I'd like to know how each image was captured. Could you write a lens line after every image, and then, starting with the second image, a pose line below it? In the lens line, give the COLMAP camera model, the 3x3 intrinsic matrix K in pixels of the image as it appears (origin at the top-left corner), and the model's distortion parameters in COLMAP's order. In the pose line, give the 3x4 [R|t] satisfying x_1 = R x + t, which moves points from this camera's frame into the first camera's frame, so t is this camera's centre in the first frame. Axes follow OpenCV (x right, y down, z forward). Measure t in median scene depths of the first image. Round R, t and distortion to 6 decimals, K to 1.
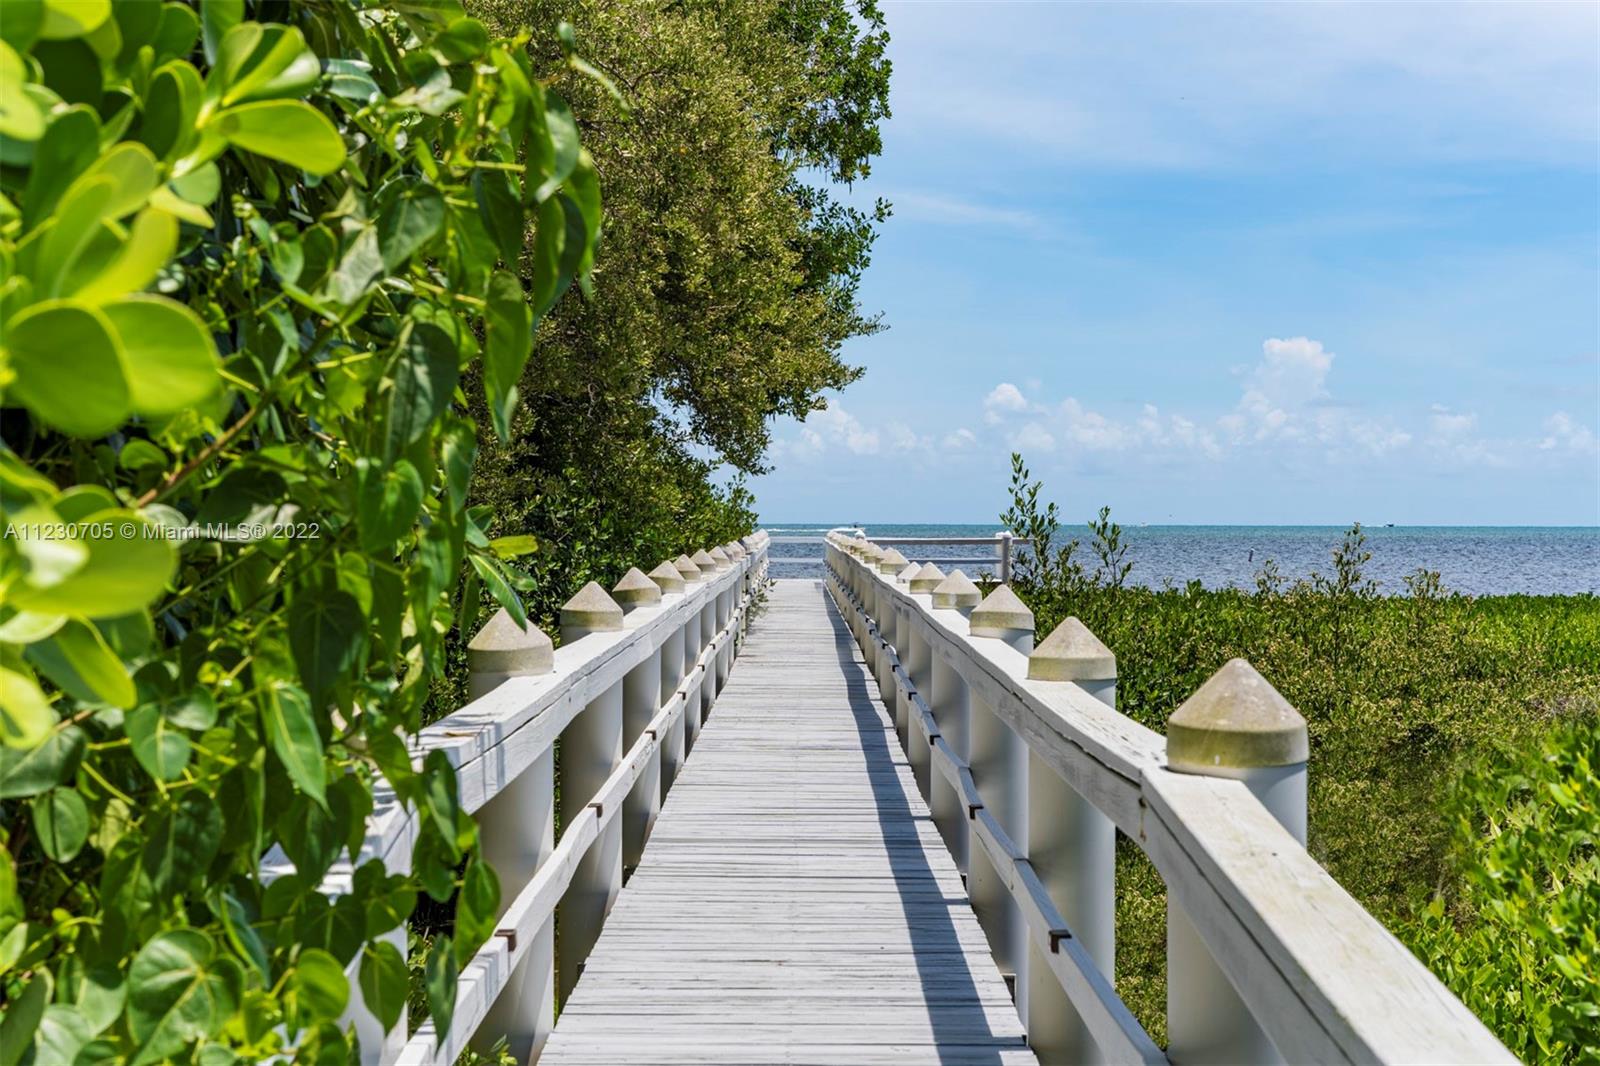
lens RADIAL K [[3217.7, 0, 800.1], [0, 3217.7, 528.2], [0, 0, 1]] dist [0.047681, 0.000000]
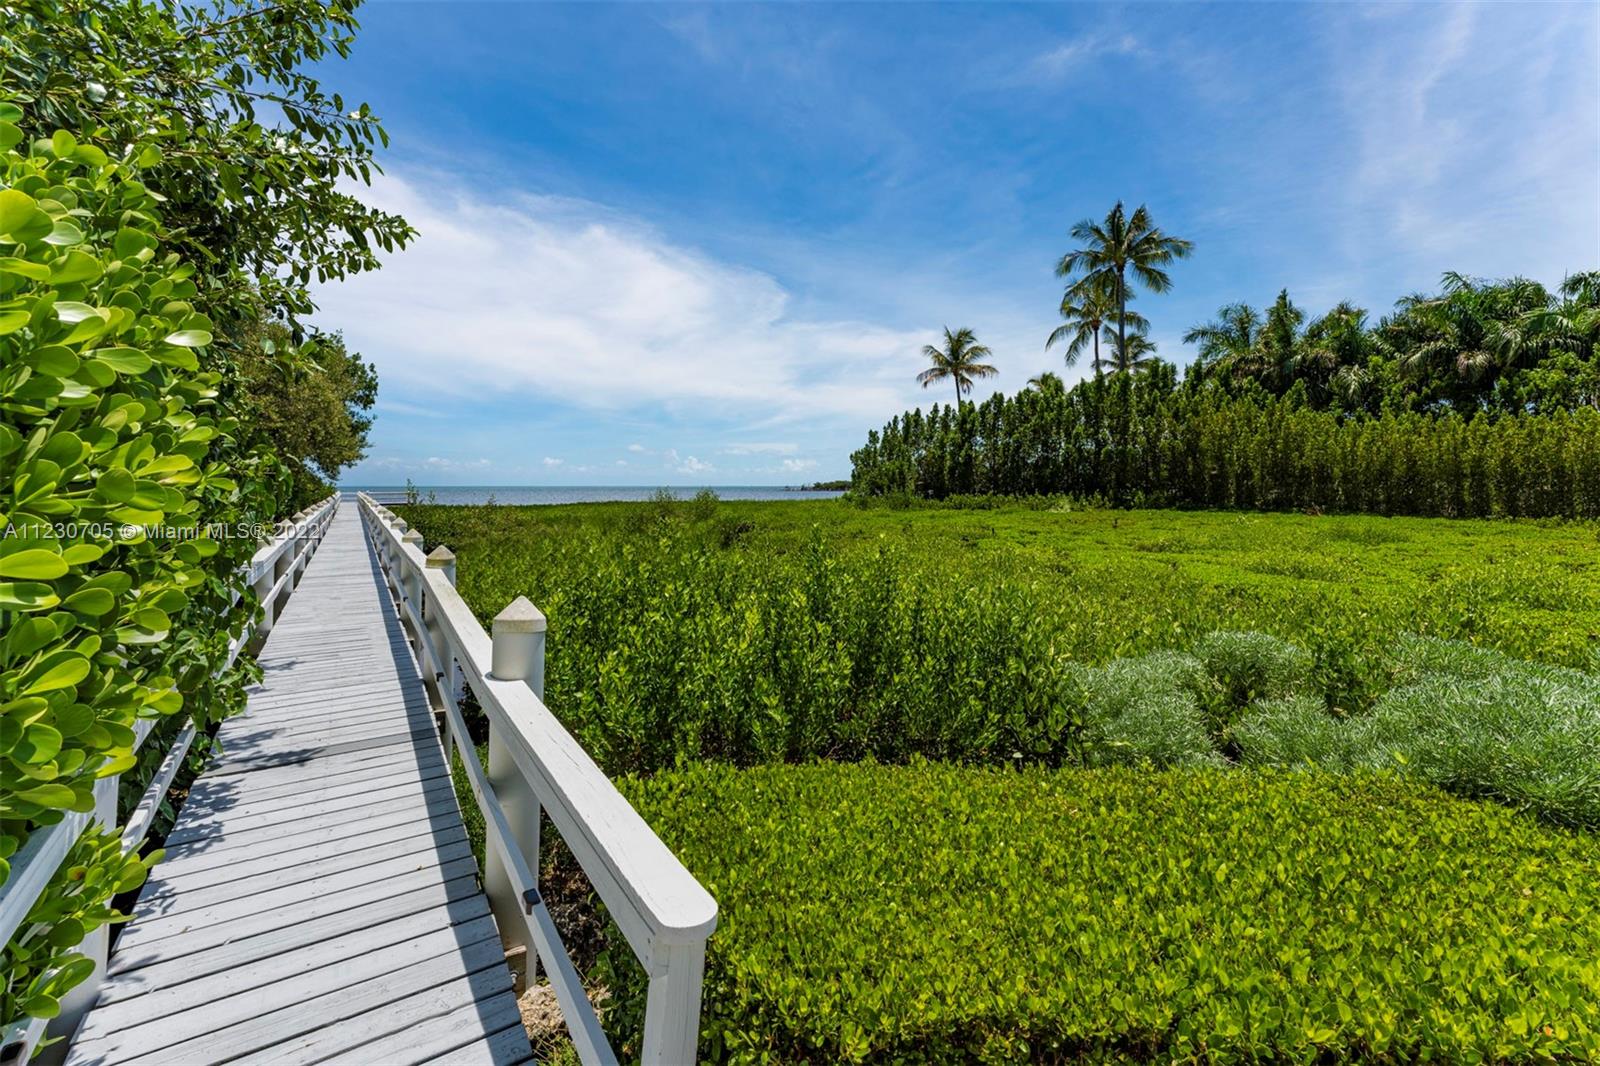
lens RADIAL K [[681.1, 0, 815.9], [0, 681.1, 457.0], [0, 0, 1]] dist [-0.002752, -0.000279]
pose [[0.826161, 0.021775, 0.563014, 0.005609], [0.000396, 0.999230, -0.039227, -0.029265], [-0.563435, 0.032631, 0.825516, -0.131736]]
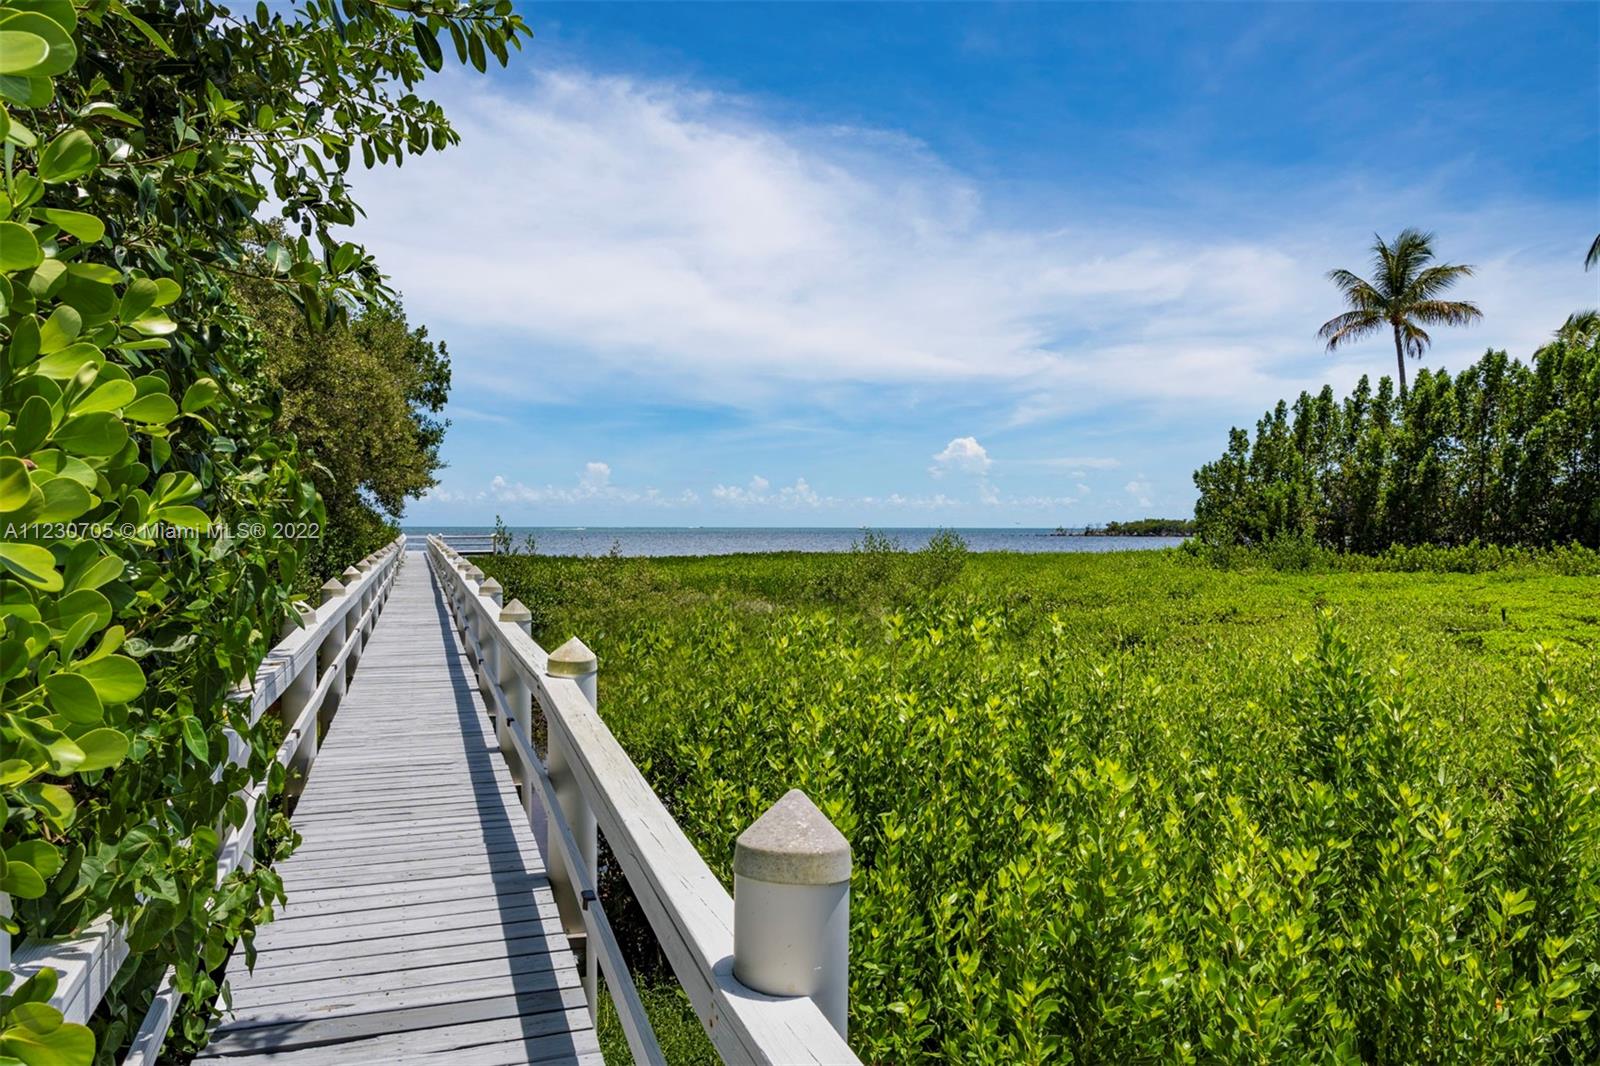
lens RADIAL K [[1097.6, 0, 798.9], [0, 1097.6, 536.5], [0, 0, 1]] dist [0.000064, -0.005983]
pose [[0.944946, -0.002692, 0.327214, 0.003263], [-0.001131, 0.999933, 0.011492, -0.028675], [-0.327223, -0.011229, 0.944880, 0.005983]]
